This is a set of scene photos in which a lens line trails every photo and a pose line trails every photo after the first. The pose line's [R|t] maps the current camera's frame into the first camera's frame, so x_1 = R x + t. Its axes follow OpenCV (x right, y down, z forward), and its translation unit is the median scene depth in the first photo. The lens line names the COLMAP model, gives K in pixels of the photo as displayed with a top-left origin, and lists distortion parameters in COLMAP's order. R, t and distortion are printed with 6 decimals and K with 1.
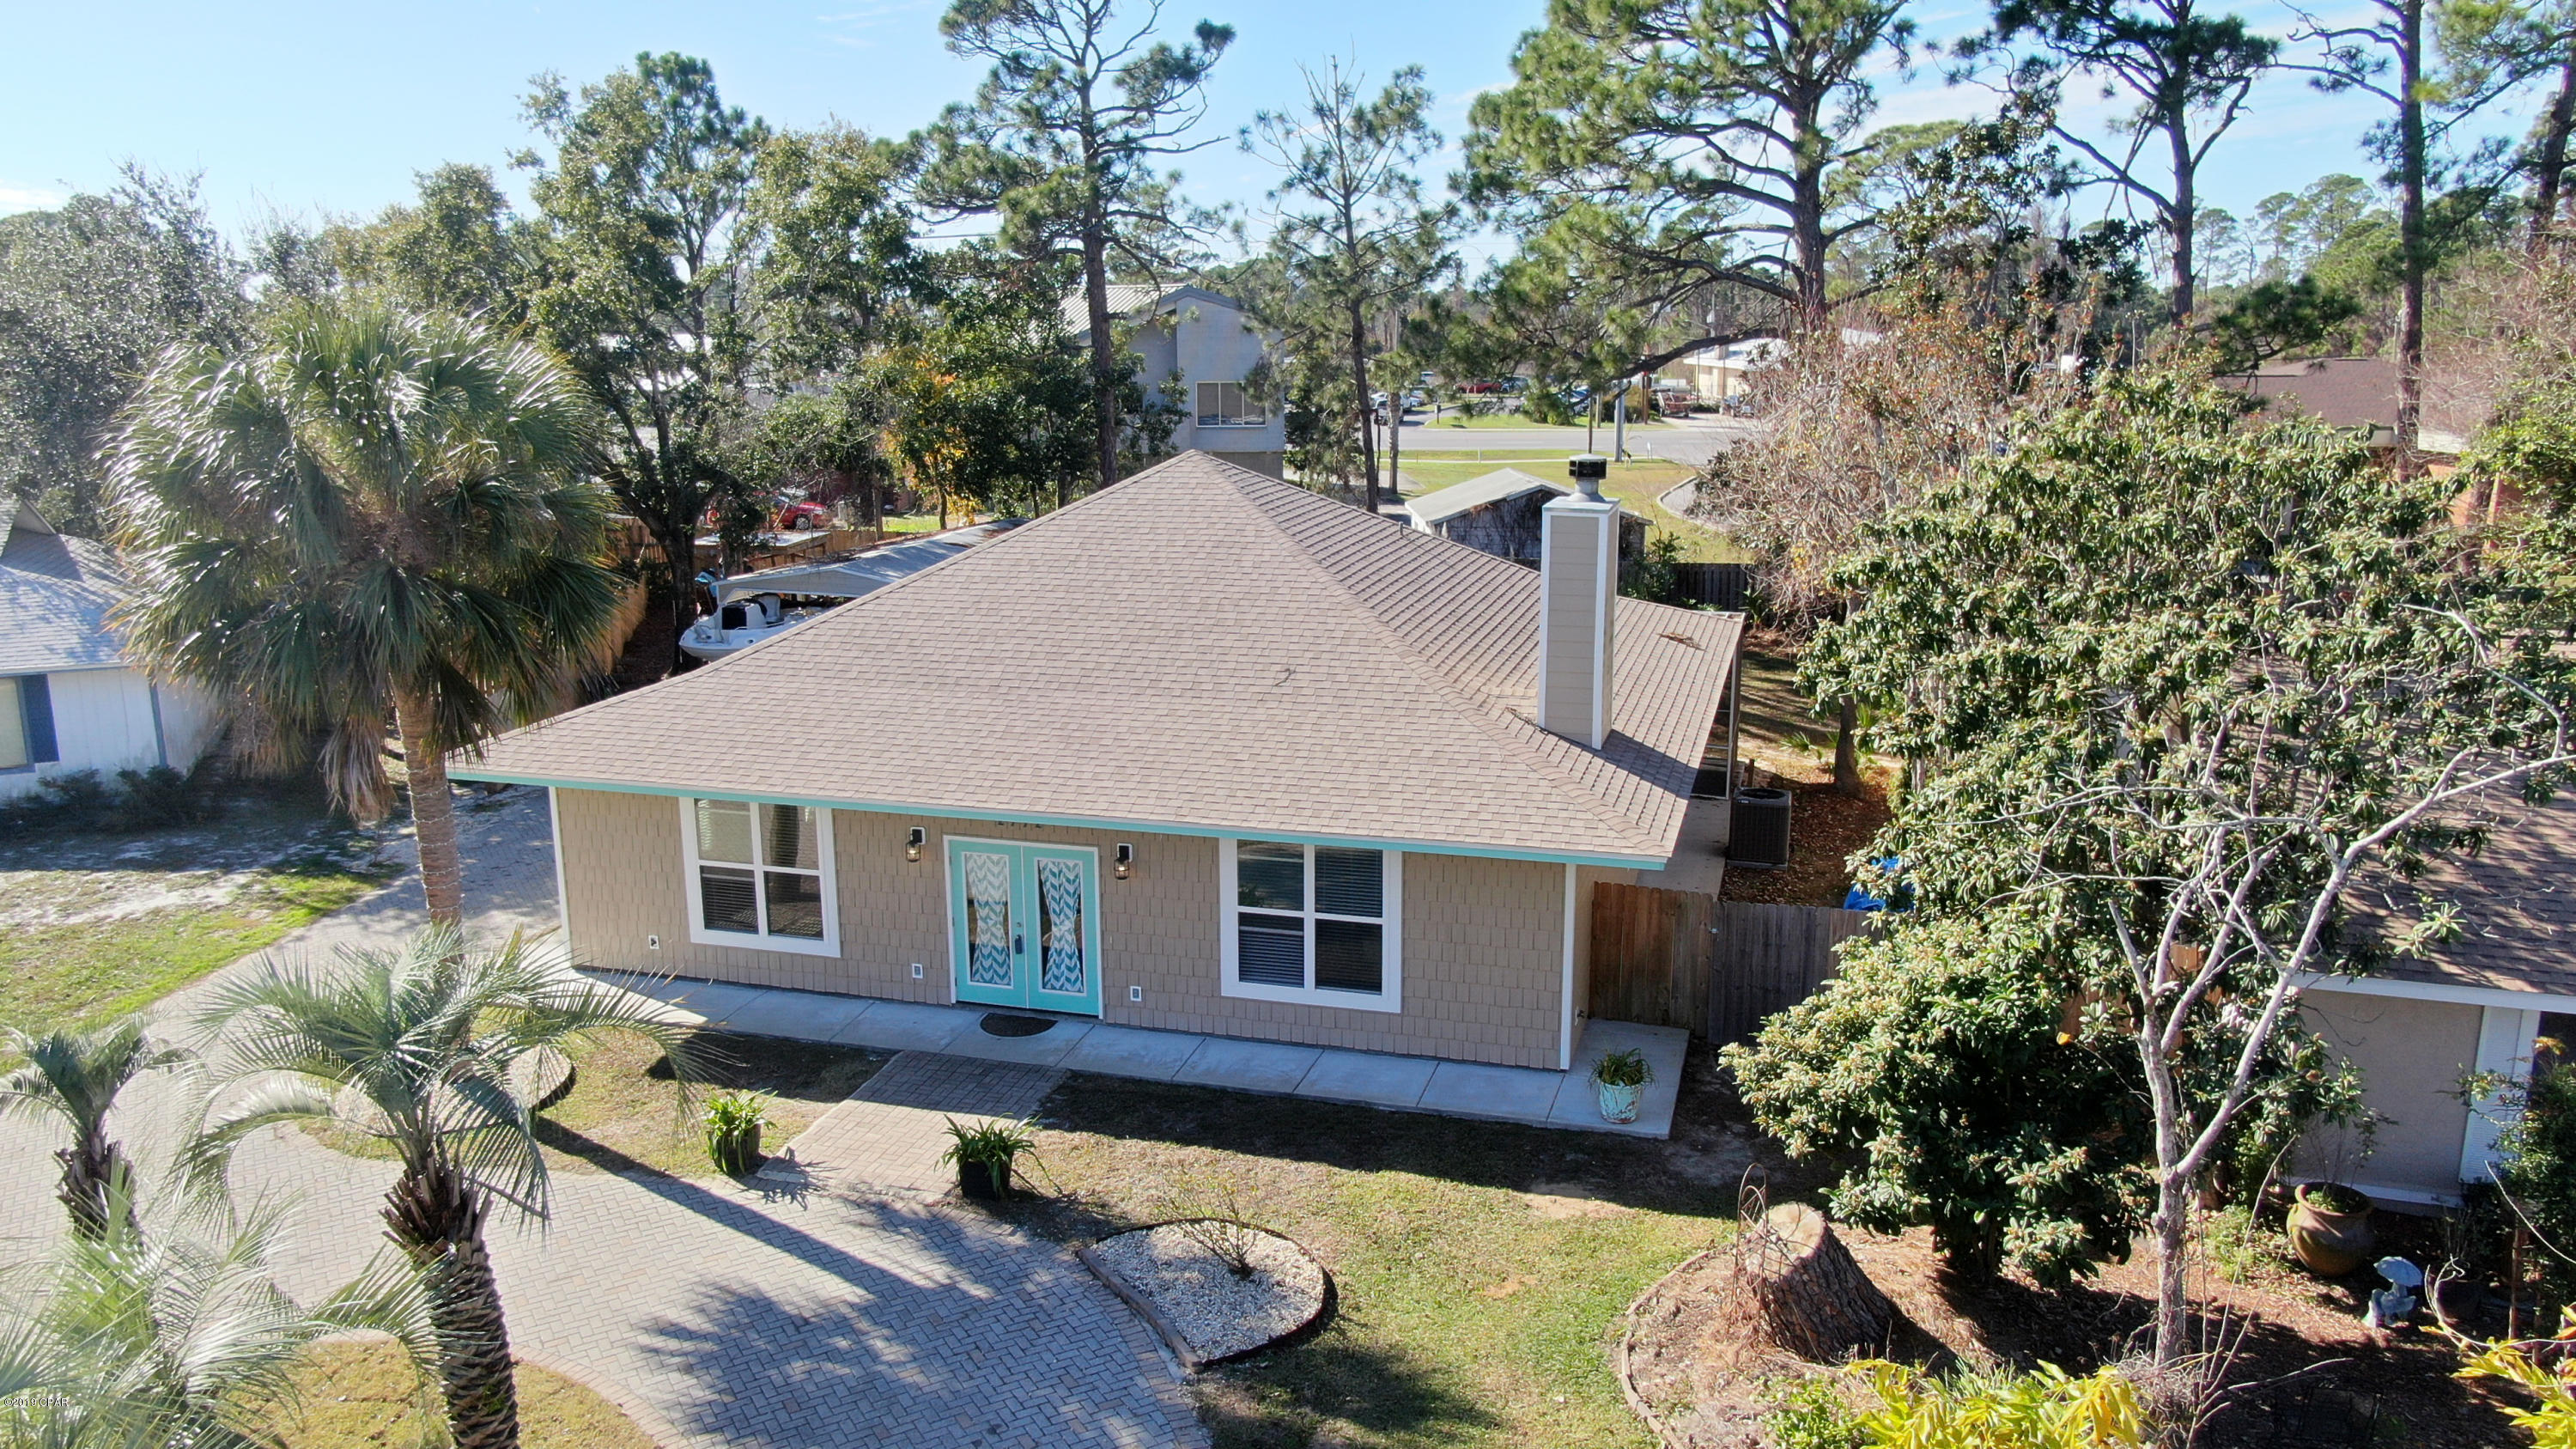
lens RADIAL K [[1856.9, 0, 1288.0], [0, 1856.9, 724.5], [0, 0, 1]] dist [-0.014887, -0.003408]
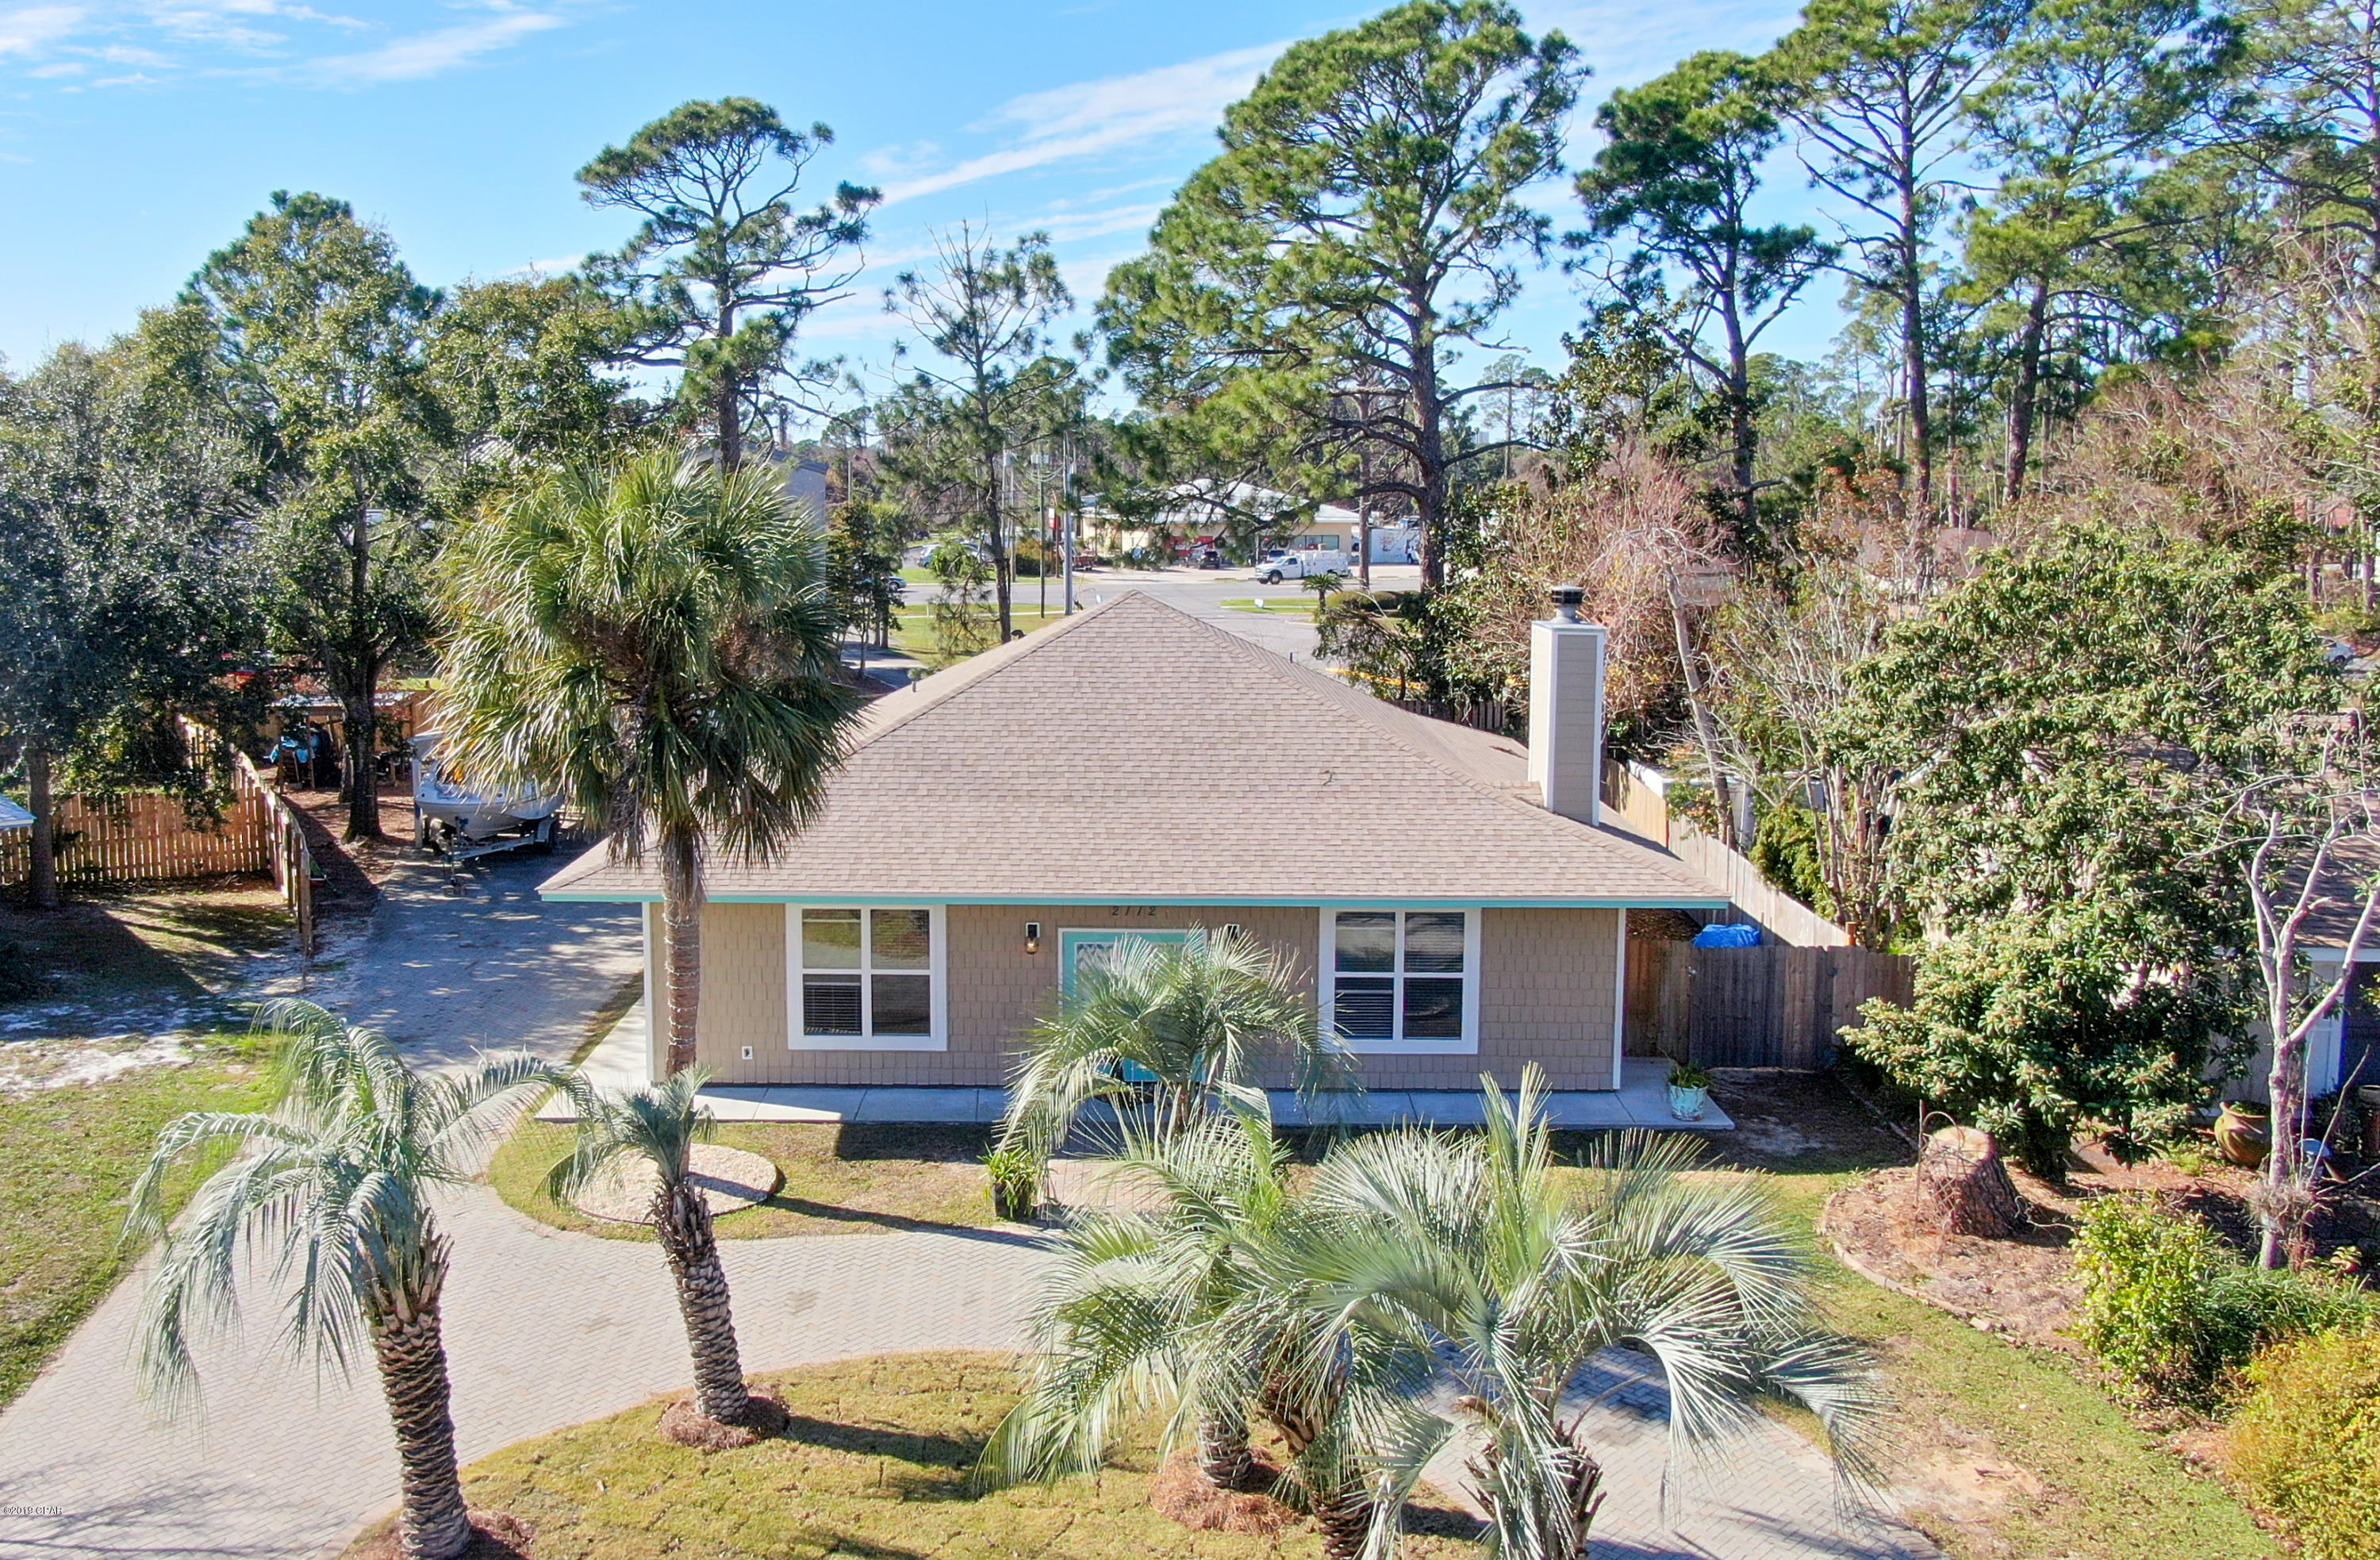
lens RADIAL K [[2053.6, 0, 1087.6], [0, 2053.6, 728.0], [0, 0, 1]] dist [-0.020635, -0.009369]
pose [[0.964902, -0.025083, 0.261410, -0.509090], [0.048830, 0.995205, -0.084746, 0.047462], [-0.258031, 0.094536, 0.961500, -0.205908]]
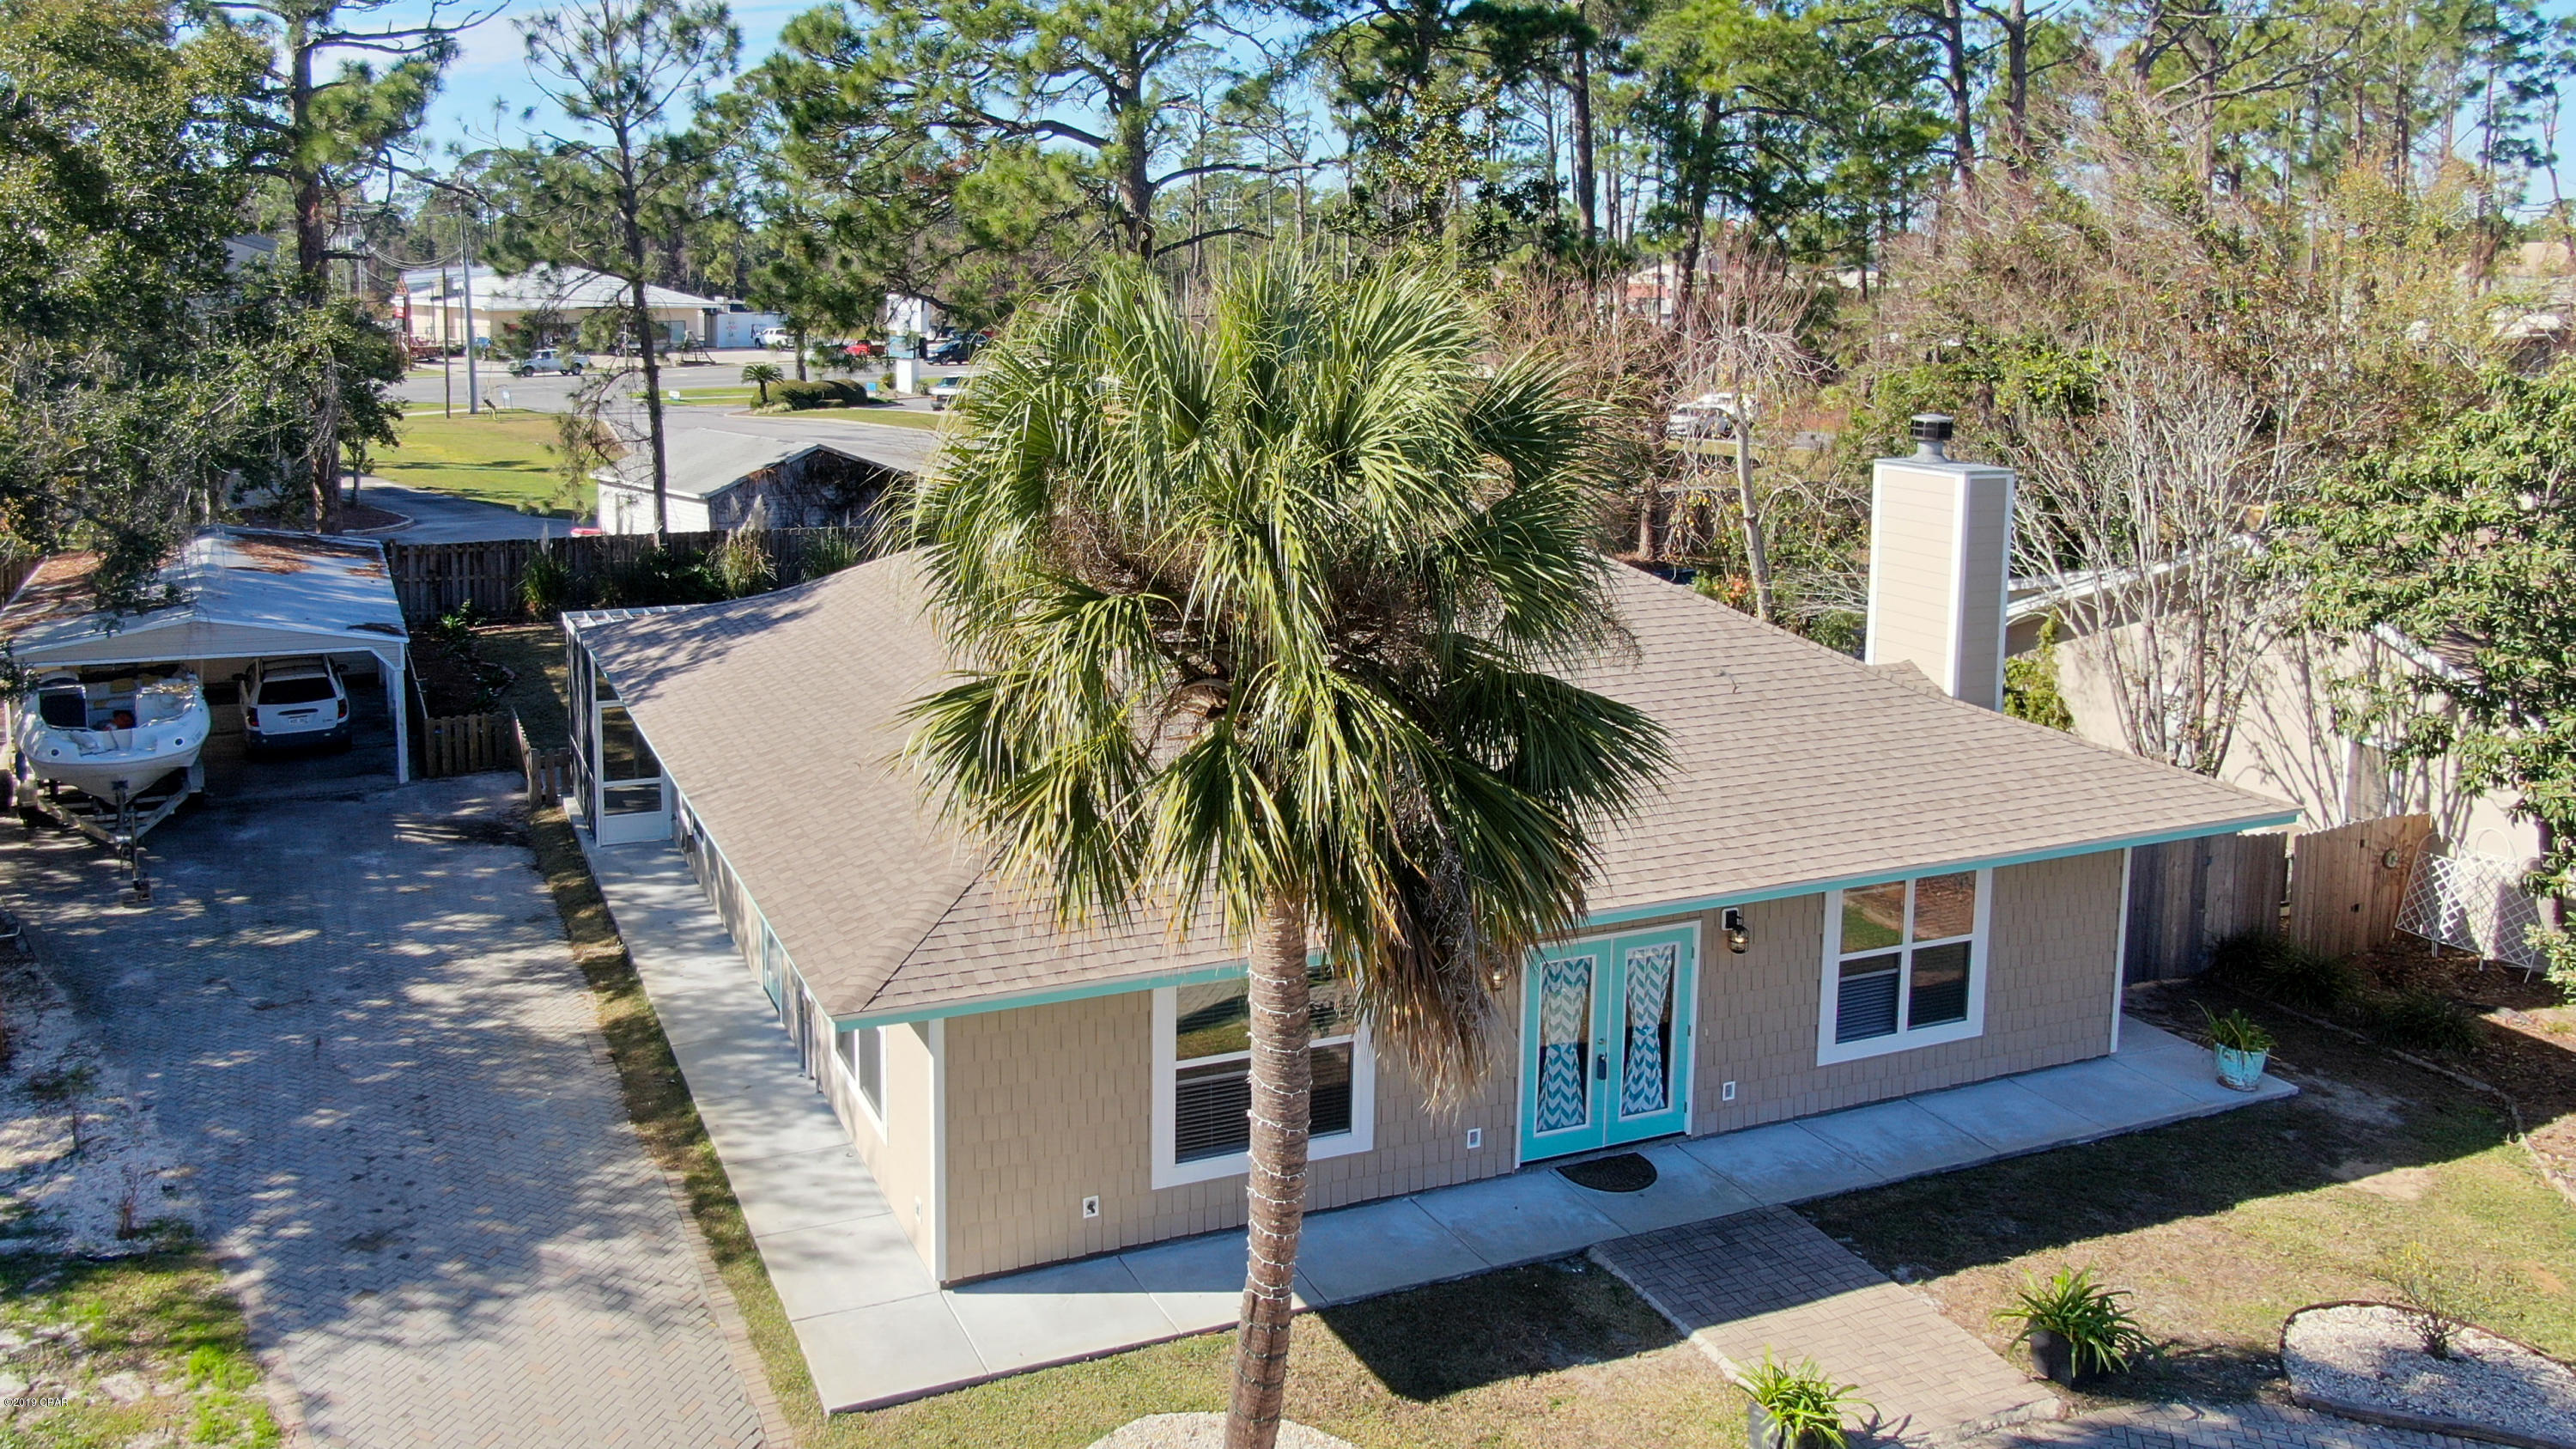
lens RADIAL K [[1949.7, 0, 1074.5], [0, 1949.7, 473.6], [0, 0, 1]] dist [-0.018062, 0.007461]
pose [[0.797295, -0.061366, 0.600463, -0.831153], [0.122904, 0.990482, -0.061967, -0.108831], [-0.590945, 0.123205, 0.797248, 0.473067]]
